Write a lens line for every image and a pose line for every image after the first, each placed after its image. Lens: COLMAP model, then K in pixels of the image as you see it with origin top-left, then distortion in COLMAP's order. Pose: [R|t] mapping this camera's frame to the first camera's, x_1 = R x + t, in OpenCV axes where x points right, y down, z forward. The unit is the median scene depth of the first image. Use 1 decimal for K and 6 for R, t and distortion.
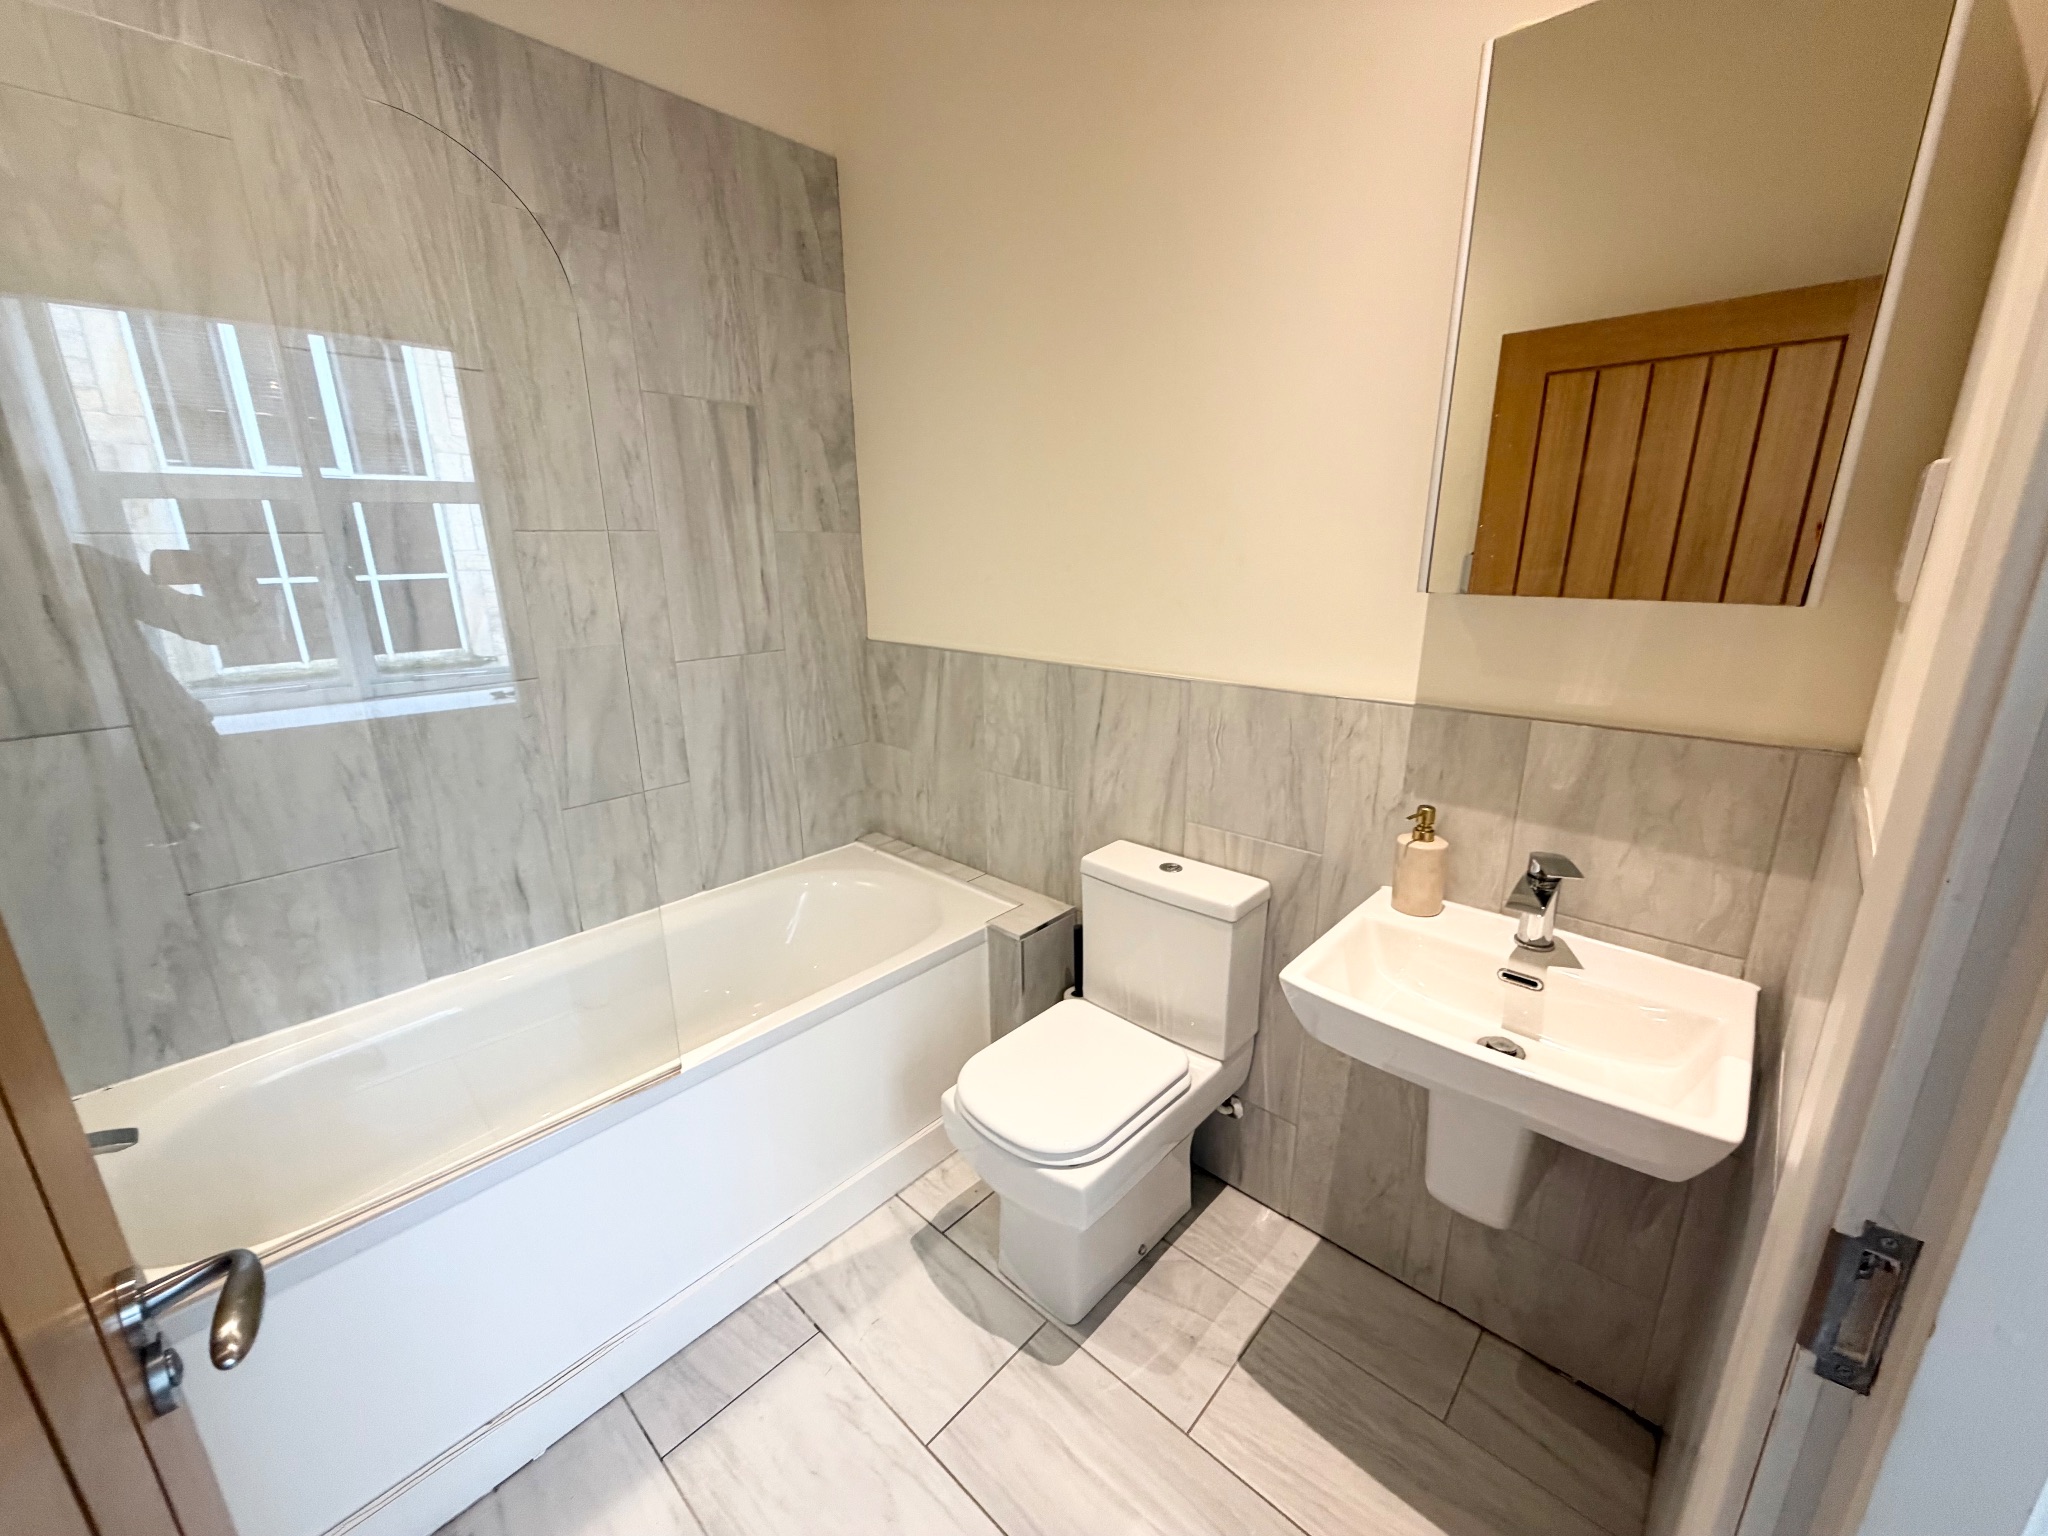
lens RADIAL K [[811.0, 0, 1023.1], [0, 811.0, 770.4], [0, 0, 1]] dist [-0.005286, 0.000398]
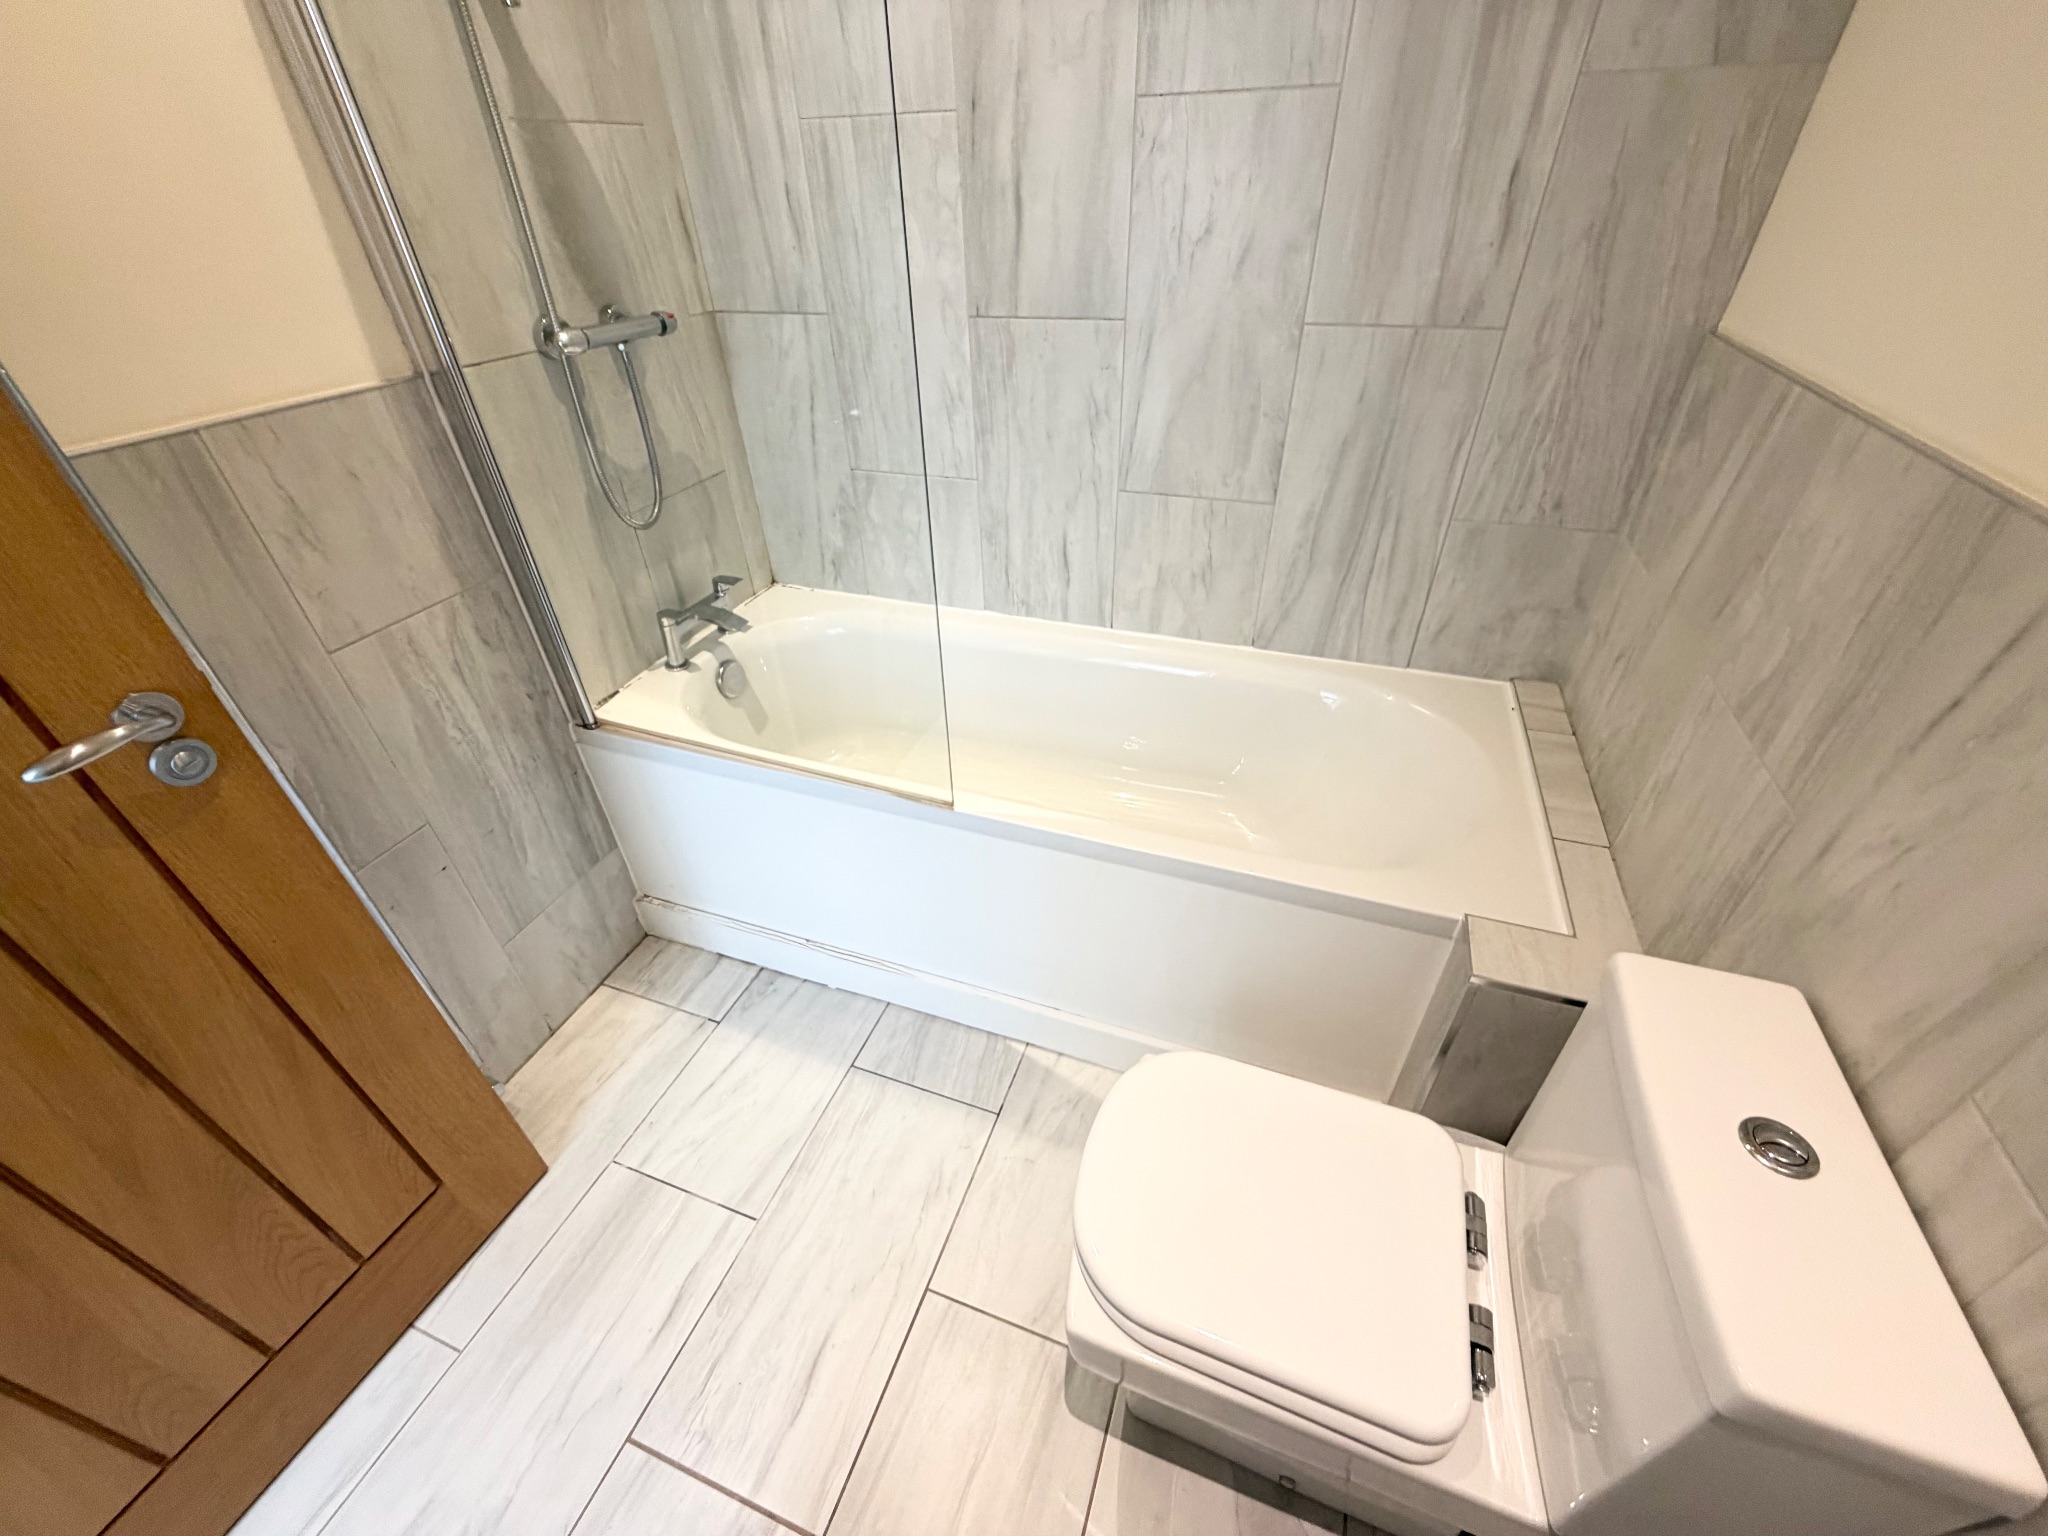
lens RADIAL K [[811.0, 0, 1019.5], [0, 811.0, 769.5], [0, 0, 1]] dist [-0.005286, 0.000398]
pose [[0.384533, 0.546363, -0.744058, 0.201901], [-0.227532, 0.837262, 0.497214, -0.106859], [0.894630, -0.021899, 0.446270, 0.487863]]
